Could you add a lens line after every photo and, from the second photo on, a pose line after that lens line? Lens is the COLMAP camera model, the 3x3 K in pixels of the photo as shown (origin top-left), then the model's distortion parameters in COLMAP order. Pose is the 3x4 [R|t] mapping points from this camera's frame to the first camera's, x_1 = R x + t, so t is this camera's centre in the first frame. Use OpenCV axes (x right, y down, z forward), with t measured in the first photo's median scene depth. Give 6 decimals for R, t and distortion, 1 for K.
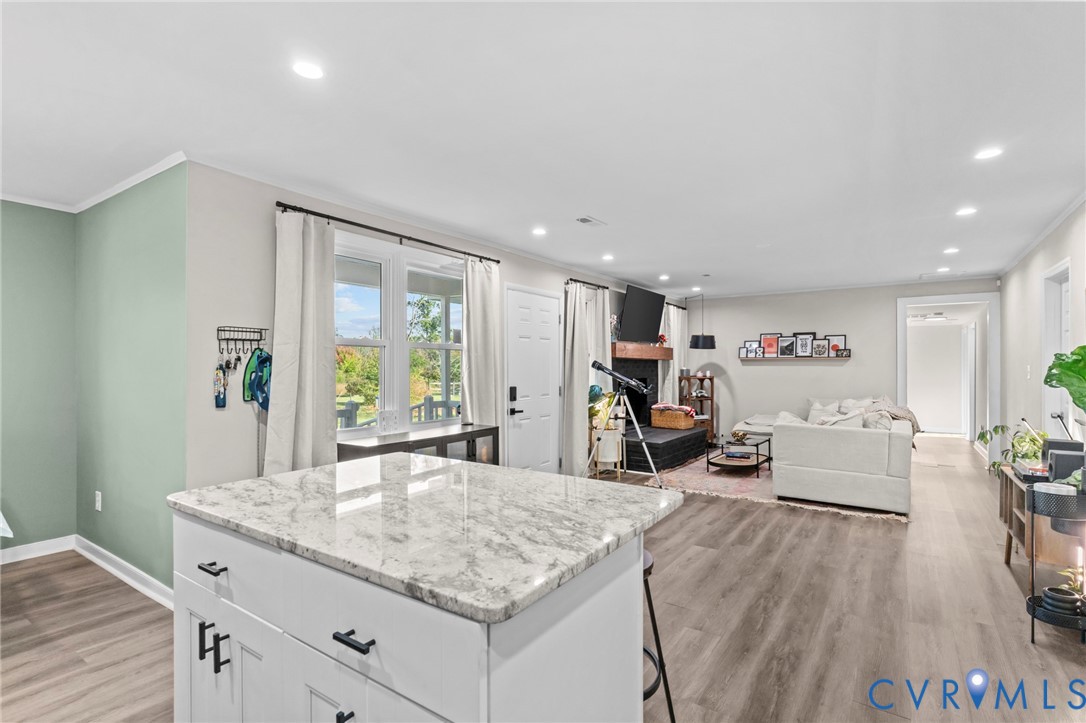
lens RADIAL K [[527.1, 0, 546.3], [0, 527.1, 367.5], [0, 0, 1]] dist [0.000214, 0.000223]
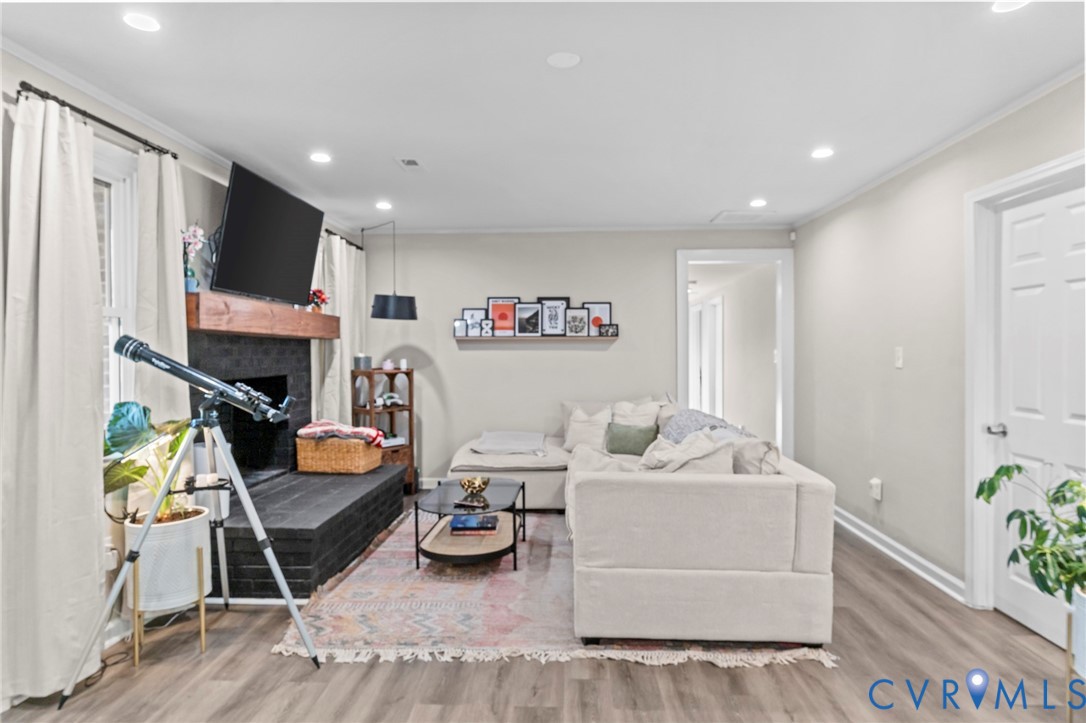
lens RADIAL K [[630.0, 0, 546.3], [0, 630.0, 361.4], [0, 0, 1]] dist [-0.000818, 0.001100]
pose [[0.848421, -0.011165, 0.529204, 0.087004], [0.005099, 0.999904, 0.012922, 0.000638], [-0.529297, -0.008265, 0.848396, 0.379501]]
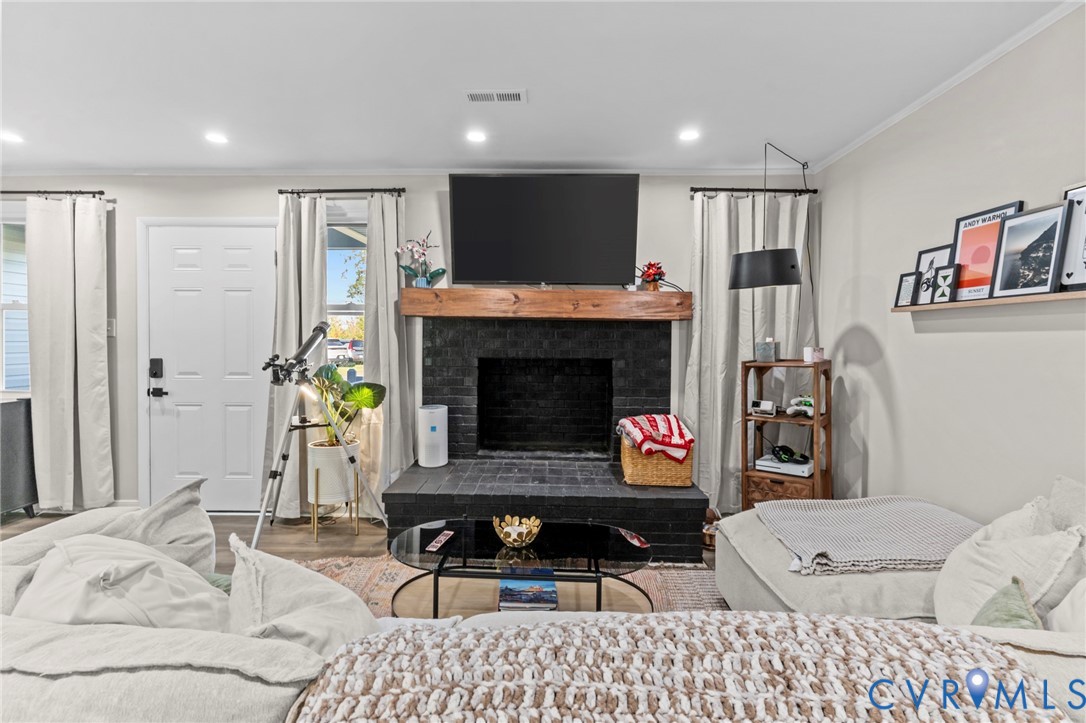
lens RADIAL K [[527.1, 0, 542.1], [0, 527.1, 358.5], [0, 0, 1]] dist [0.000214, 0.000223]
pose [[0.537559, 0.031389, -0.842641, 0.569572], [-0.010465, 0.999478, 0.030555, 0.005388], [0.843161, -0.007607, 0.537607, 0.709572]]
